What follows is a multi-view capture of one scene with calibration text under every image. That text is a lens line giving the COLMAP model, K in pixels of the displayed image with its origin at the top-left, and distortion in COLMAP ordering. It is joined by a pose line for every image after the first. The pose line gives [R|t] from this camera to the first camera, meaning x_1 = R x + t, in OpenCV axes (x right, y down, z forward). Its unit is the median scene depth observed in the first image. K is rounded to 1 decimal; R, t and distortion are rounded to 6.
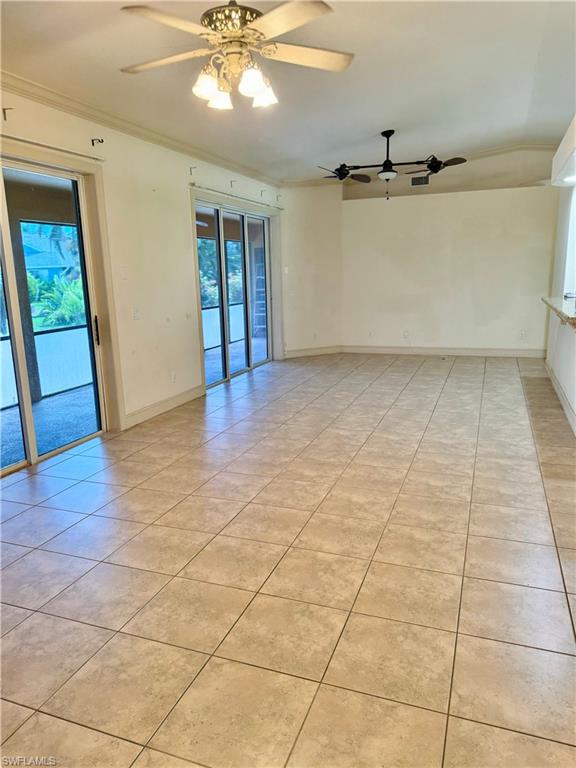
lens RADIAL K [[541.7, 0, 280.7], [0, 541.7, 391.1], [0, 0, 1]] dist [0.054415, -0.061803]
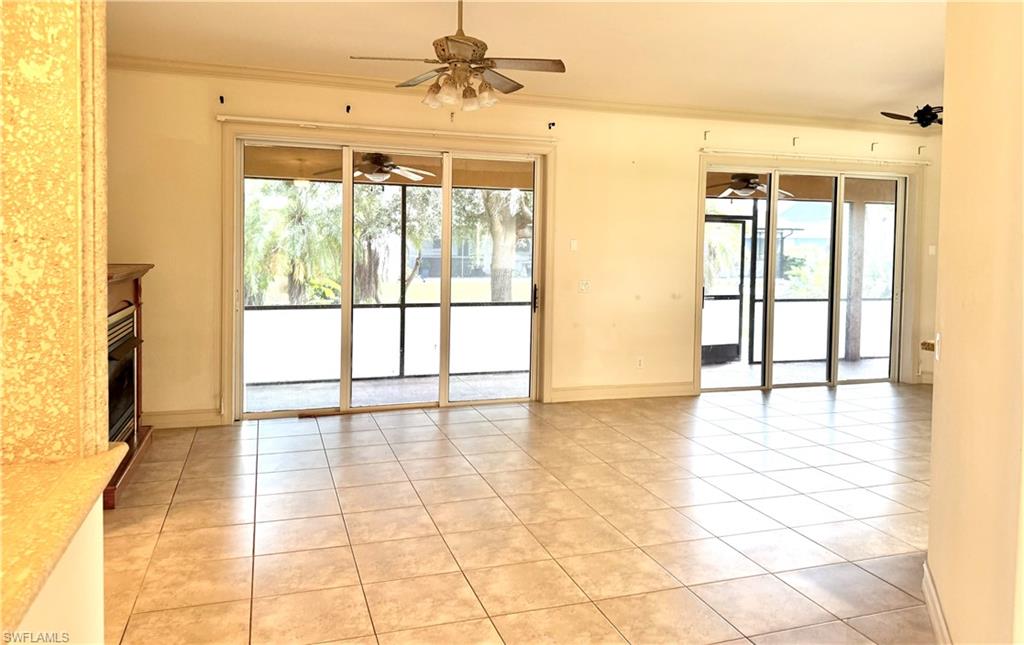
lens RADIAL K [[731.7, 0, 535.5], [0, 731.7, 321.7], [0, 0, 1]] dist [0.014502, -0.001431]
pose [[0.656419, 0.118871, -0.744972, 0.752186], [-0.195473, 0.980582, -0.015771, -0.053823], [0.728632, 0.155975, 0.666909, 0.096305]]
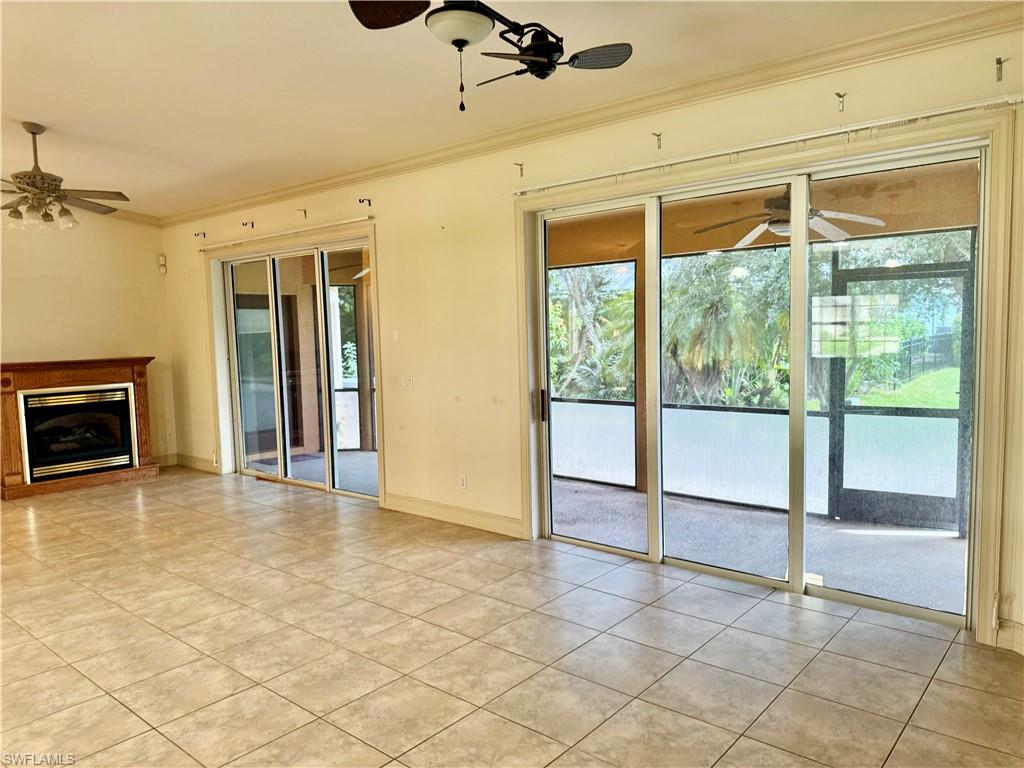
lens RADIAL K [[722.3, 0, 511.6], [0, 722.3, 377.5], [0, 0, 1]] dist [0.054415, -0.061803]
pose [[-0.334180, 0.104044, -0.936749, 0.805884], [-0.167386, 0.971537, 0.167621, -0.409024], [0.927527, 0.212814, -0.307253, 1.676497]]
